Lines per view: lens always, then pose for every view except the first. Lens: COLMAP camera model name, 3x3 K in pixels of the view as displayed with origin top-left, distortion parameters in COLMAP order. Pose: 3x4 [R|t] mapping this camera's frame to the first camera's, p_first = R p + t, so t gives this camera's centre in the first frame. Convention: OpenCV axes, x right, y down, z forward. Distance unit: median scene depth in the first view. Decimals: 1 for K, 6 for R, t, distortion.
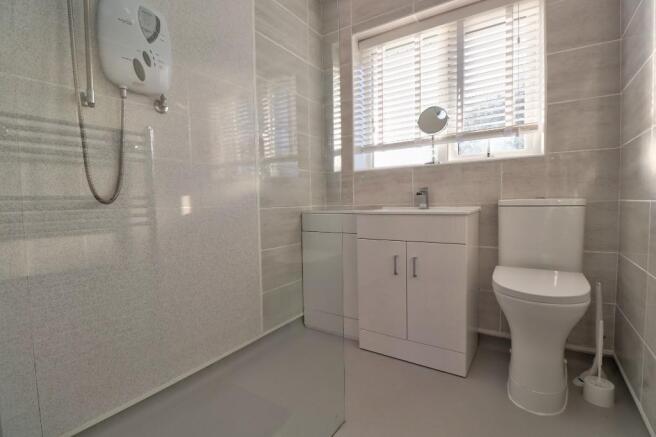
lens RADIAL K [[309.7, 0, 326.3], [0, 309.7, 217.1], [0, 0, 1]] dist [-0.019558, -0.001897]
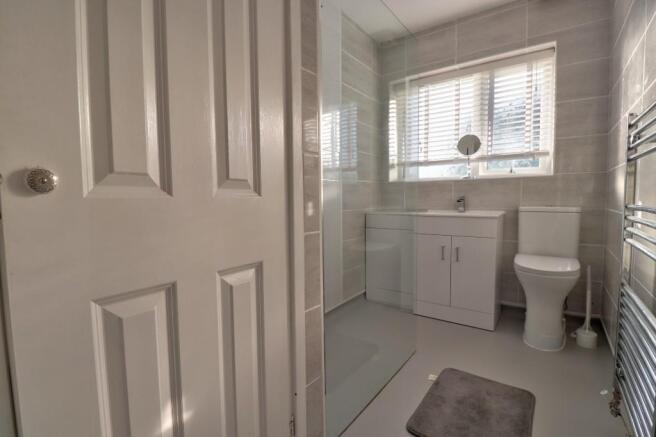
lens RADIAL K [[309.7, 0, 329.1], [0, 309.7, 216.7], [0, 0, 1]] dist [-0.019558, -0.001897]
pose [[0.999264, 0.013583, -0.035879, -0.226303], [-0.013318, 0.999882, 0.007604, -0.010819], [0.035978, -0.007121, 0.999327, -0.385028]]
